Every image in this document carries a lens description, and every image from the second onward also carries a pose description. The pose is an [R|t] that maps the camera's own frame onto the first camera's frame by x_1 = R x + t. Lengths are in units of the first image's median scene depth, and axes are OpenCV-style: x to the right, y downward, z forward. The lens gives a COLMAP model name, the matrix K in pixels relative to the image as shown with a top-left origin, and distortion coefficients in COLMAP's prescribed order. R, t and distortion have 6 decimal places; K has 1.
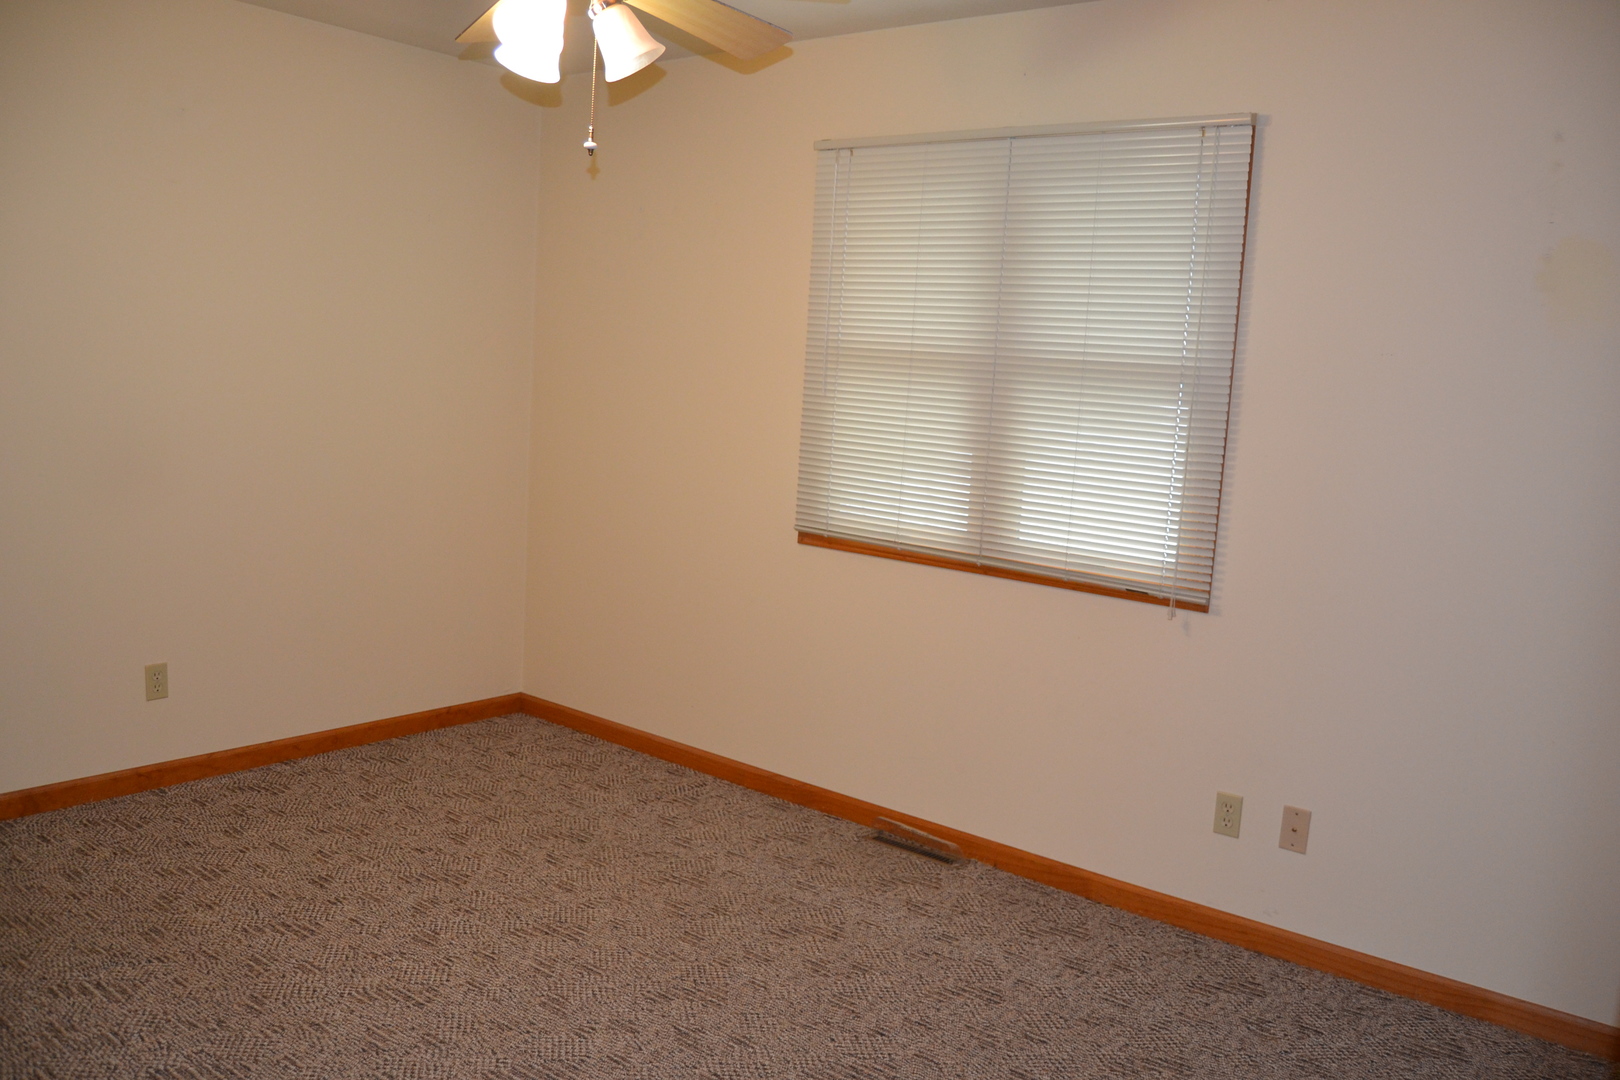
lens RADIAL K [[1280.4, 0, 805.1], [0, 1280.4, 536.6], [0, 0, 1]] dist [-0.083400, 0.017147]
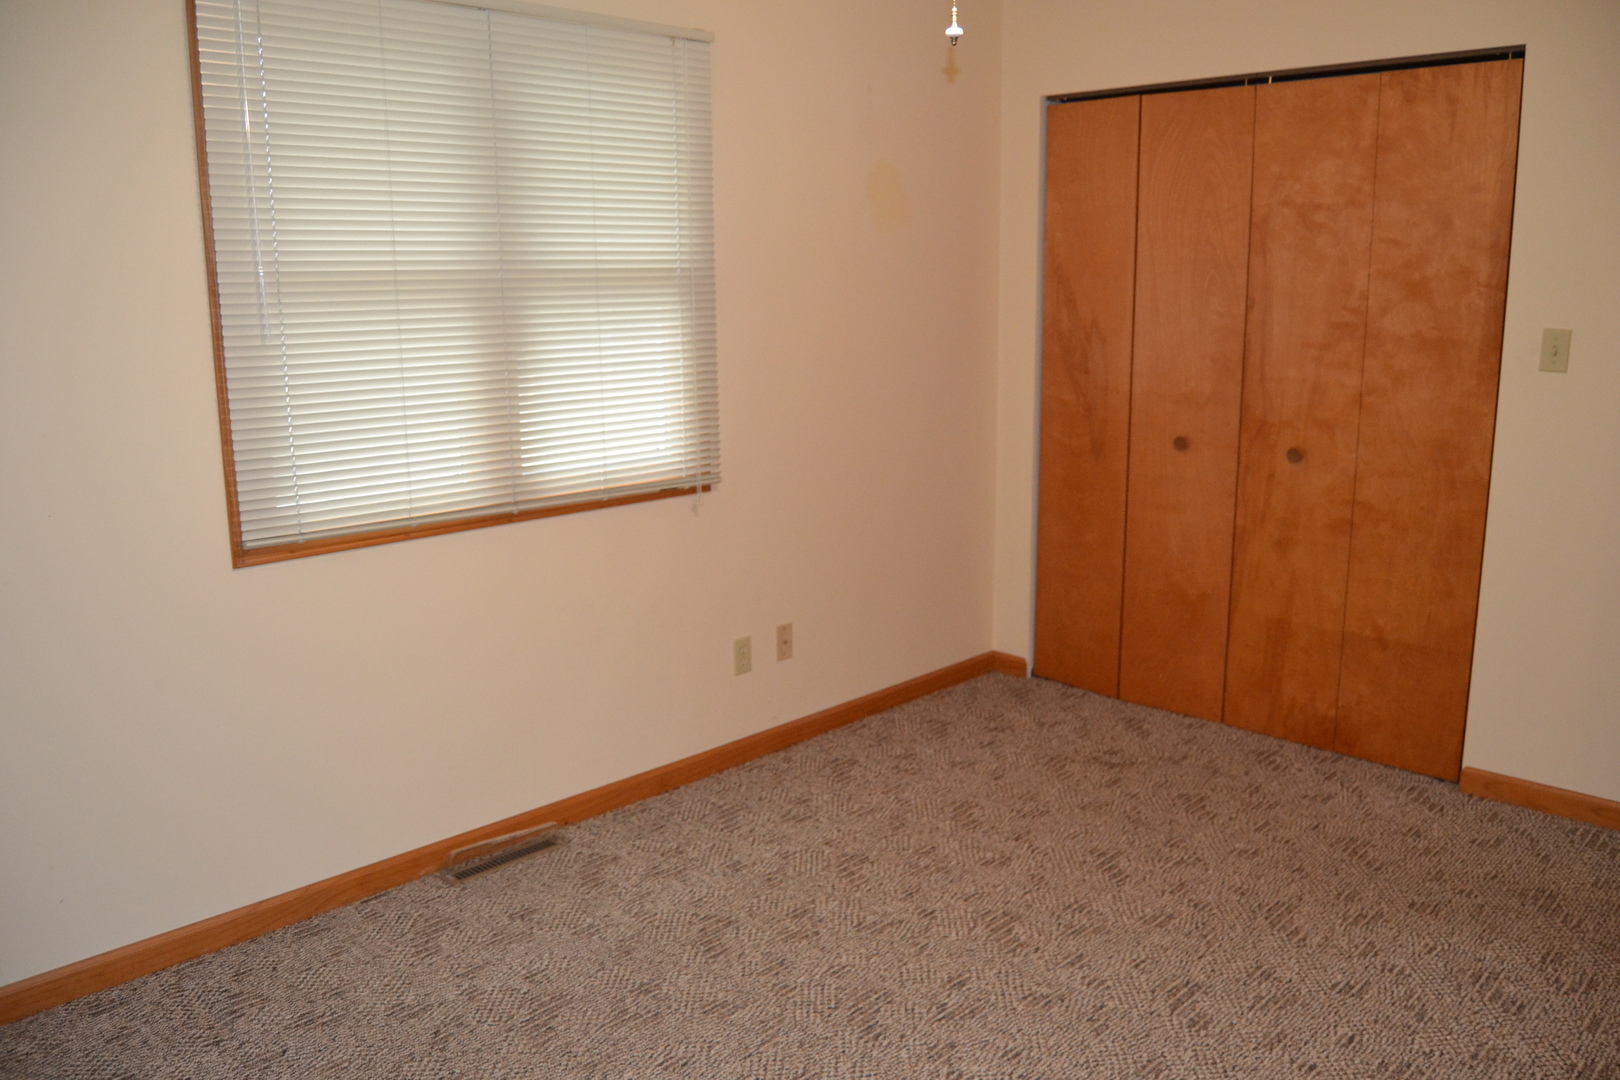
lens RADIAL K [[1280.4, 0, 805.1], [0, 1280.4, 536.6], [0, 0, 1]] dist [-0.083400, 0.017147]
pose [[0.116201, -0.258966, 0.958871, -0.725443], [0.147989, 0.959149, 0.241107, -0.152372], [-0.982139, 0.113885, 0.149778, 0.726753]]
